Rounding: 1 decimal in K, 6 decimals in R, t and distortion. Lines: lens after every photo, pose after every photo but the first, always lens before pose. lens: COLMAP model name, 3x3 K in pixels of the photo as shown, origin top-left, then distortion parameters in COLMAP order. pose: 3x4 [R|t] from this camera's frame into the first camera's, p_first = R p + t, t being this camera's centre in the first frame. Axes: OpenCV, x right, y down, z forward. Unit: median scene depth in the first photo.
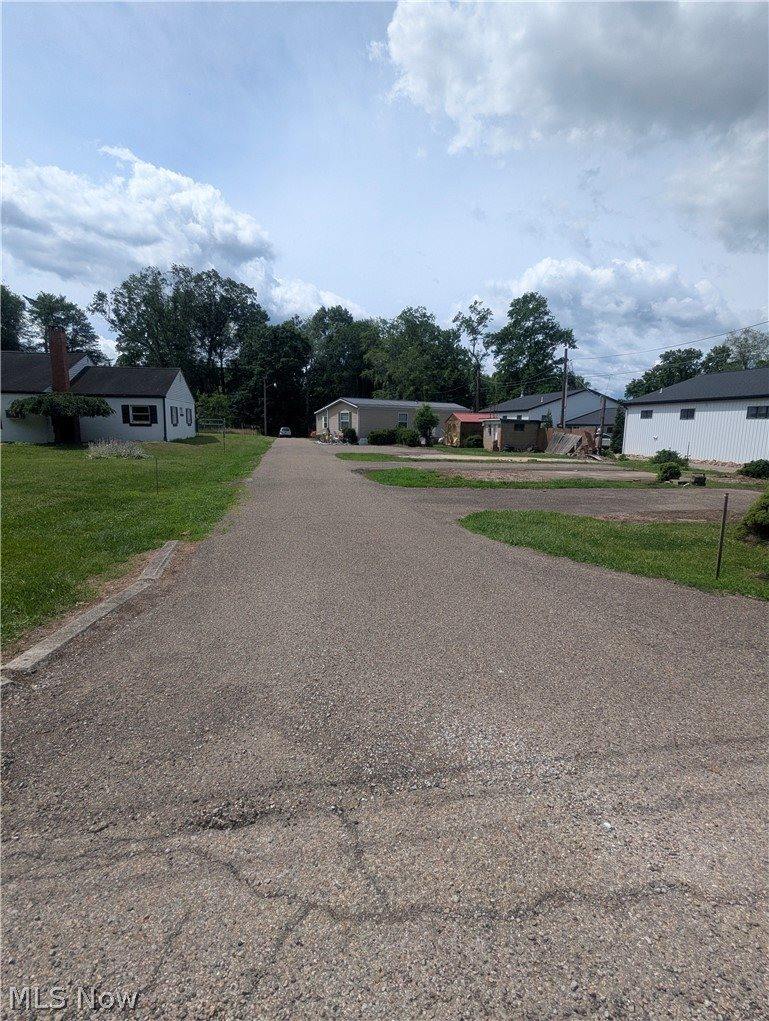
lens RADIAL K [[480.2, 0, 383.5], [0, 480.2, 501.7], [0, 0, 1]] dist [-0.002458, 0.001096]
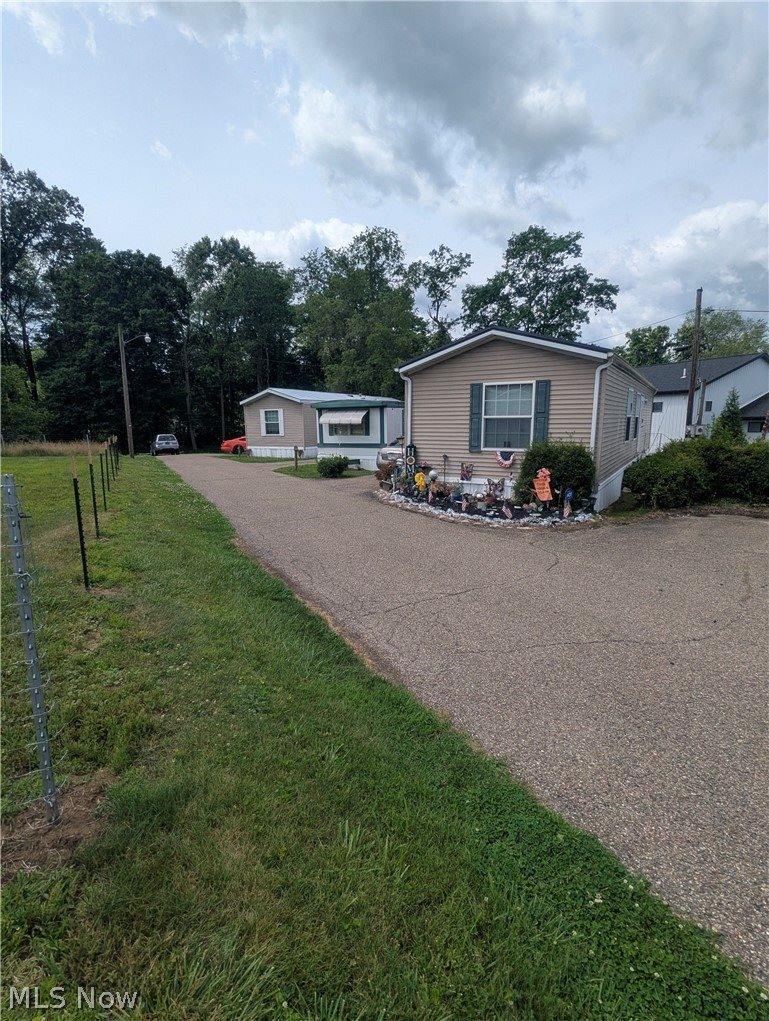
lens RADIAL K [[480.2, 0, 376.3], [0, 480.2, 504.7], [0, 0, 1]] dist [-0.002458, 0.001096]
pose [[0.962491, -0.063493, 0.263780, -0.108260], [0.060719, 0.997980, 0.018663, -0.064144], [-0.264432, -0.001946, 0.964402, 0.380270]]
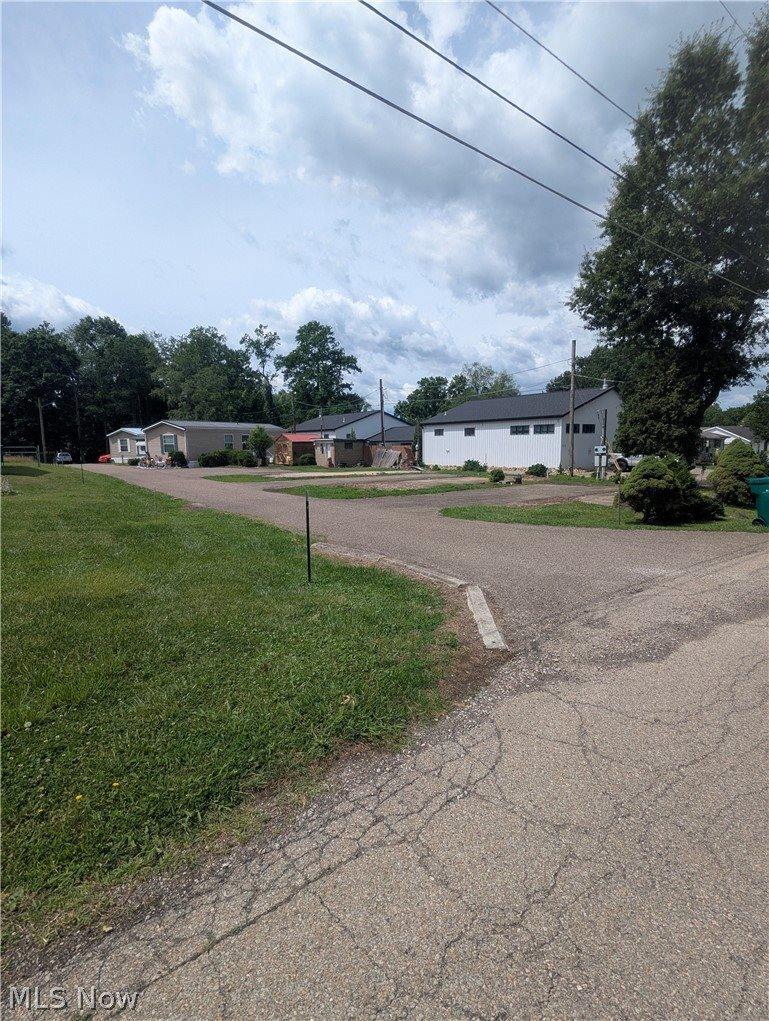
lens RADIAL K [[480.2, 0, 377.0], [0, 480.2, 506.5], [0, 0, 1]] dist [-0.002458, 0.001096]
pose [[0.899080, -0.082345, 0.429971, -0.063877], [0.093749, 0.995581, -0.005366, 0.000560], [-0.427630, 0.045134, 0.902827, -0.021079]]
